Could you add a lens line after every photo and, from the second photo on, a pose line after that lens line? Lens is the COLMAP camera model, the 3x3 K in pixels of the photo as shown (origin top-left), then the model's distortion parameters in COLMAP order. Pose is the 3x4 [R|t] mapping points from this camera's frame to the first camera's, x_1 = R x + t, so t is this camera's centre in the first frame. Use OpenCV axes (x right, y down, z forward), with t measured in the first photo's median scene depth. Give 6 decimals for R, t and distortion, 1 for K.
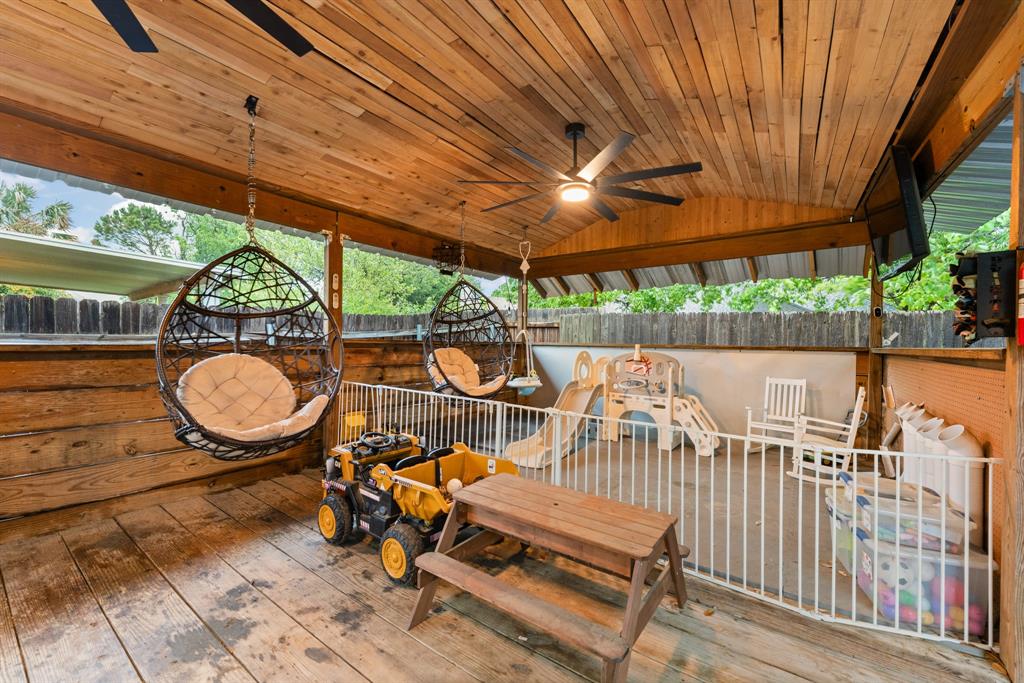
lens RADIAL K [[418.5, 0, 511.9], [0, 418.5, 340.4], [0, 0, 1]] dist [0.002113, -0.001040]
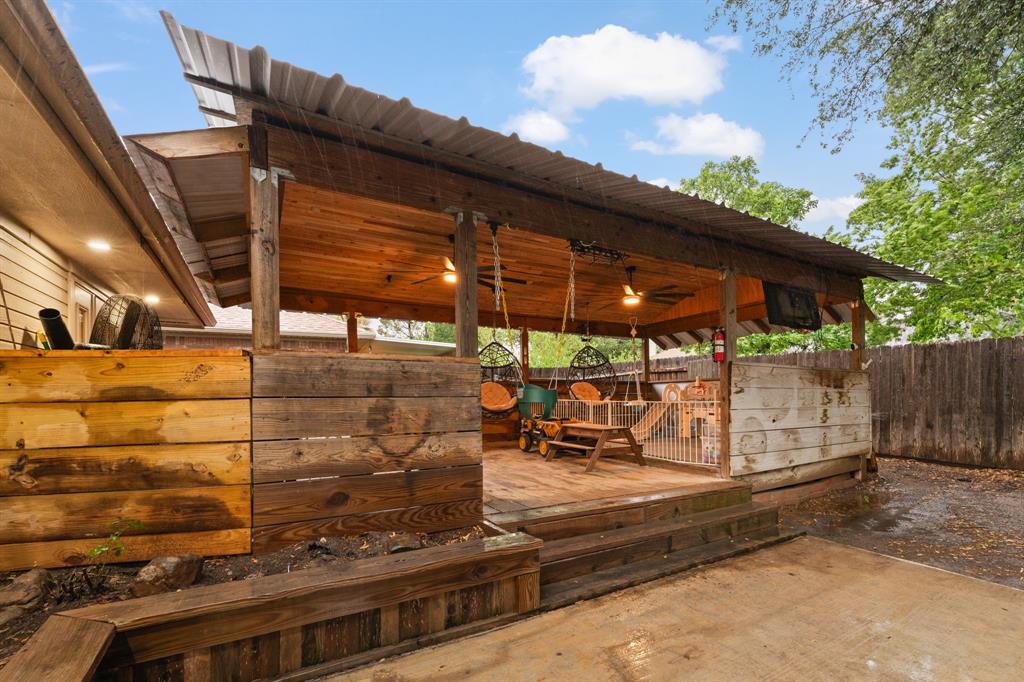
lens RADIAL K [[418.5, 0, 493.2], [0, 418.5, 394.0], [0, 0, 1]] dist [0.002113, -0.001040]
pose [[0.881739, -0.021679, -0.471240, 0.397070], [0.019665, 0.999764, -0.009198, 0.083149], [0.471328, -0.001157, 0.881957, -0.869947]]
